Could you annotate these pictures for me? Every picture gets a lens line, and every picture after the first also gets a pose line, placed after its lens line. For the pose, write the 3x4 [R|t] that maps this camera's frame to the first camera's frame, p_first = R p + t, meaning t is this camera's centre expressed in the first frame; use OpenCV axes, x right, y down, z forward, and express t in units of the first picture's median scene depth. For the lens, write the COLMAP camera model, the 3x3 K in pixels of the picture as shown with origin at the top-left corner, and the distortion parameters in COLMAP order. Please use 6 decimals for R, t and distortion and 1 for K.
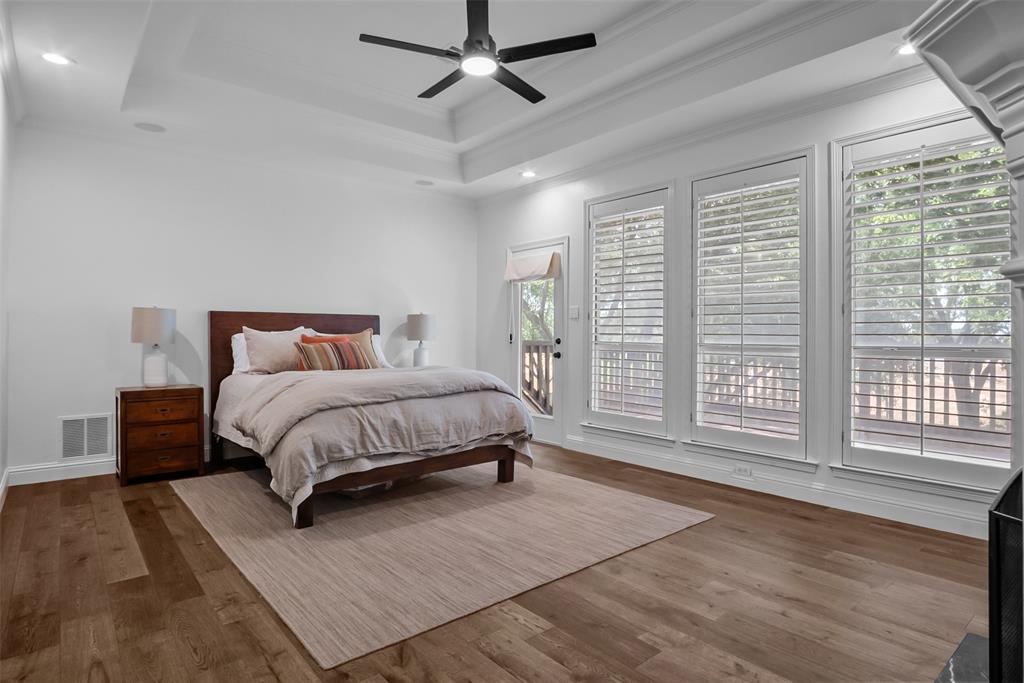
lens RADIAL K [[556.3, 0, 512.1], [0, 556.3, 335.8], [0, 0, 1]] dist [-0.028370, 0.001921]
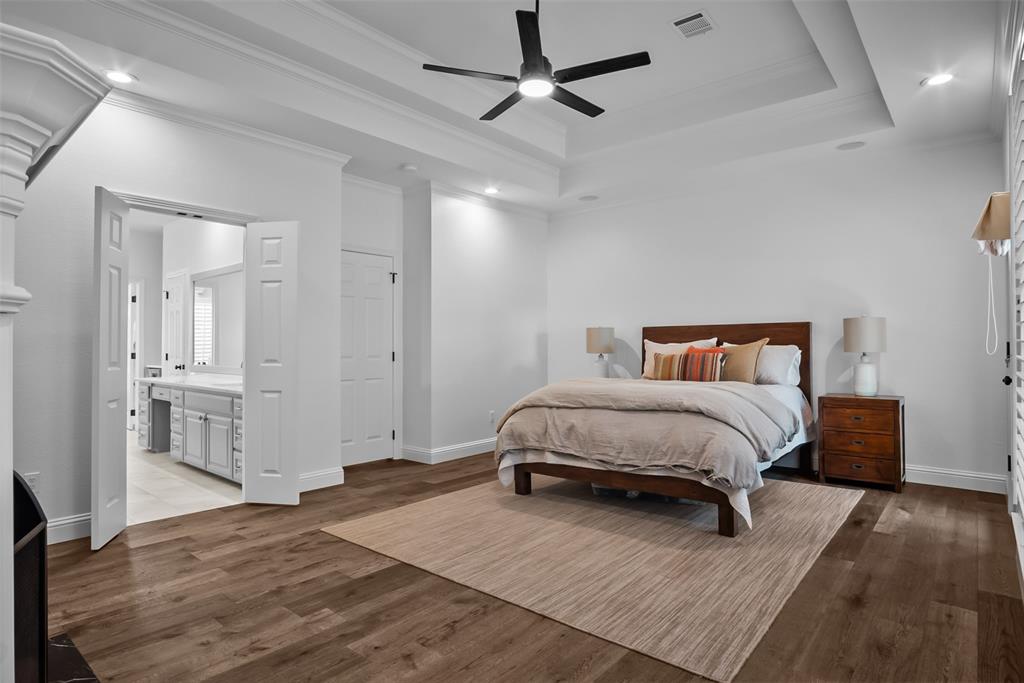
lens RADIAL K [[556.3, 0, 514.2], [0, 556.3, 339.7], [0, 0, 1]] dist [-0.028370, 0.001921]
pose [[0.168643, -0.016150, -0.985545, 0.878672], [0.007286, 0.999859, -0.015137, -0.000641], [0.985650, -0.004627, 0.168737, 0.723592]]
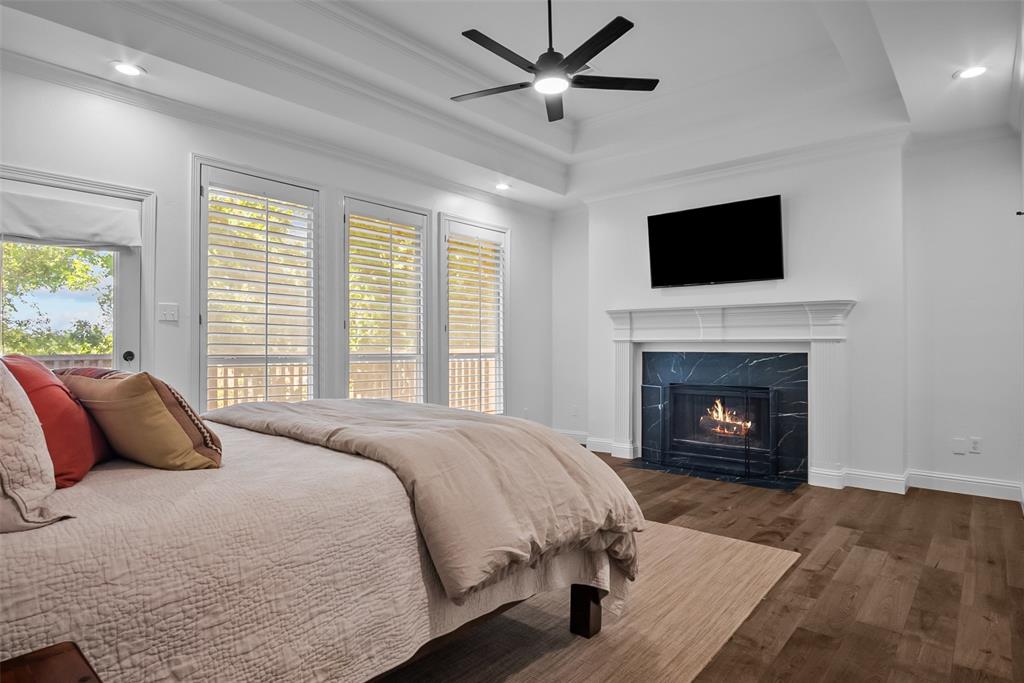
lens RADIAL K [[556.3, 0, 512.1], [0, 556.3, 345.9], [0, 0, 1]] dist [-0.028370, 0.001921]
pose [[-0.158601, -0.001505, 0.987342, -0.981789], [-0.002380, 0.999997, 0.001142, -0.005151], [-0.987340, -0.002169, -0.158604, 1.139881]]
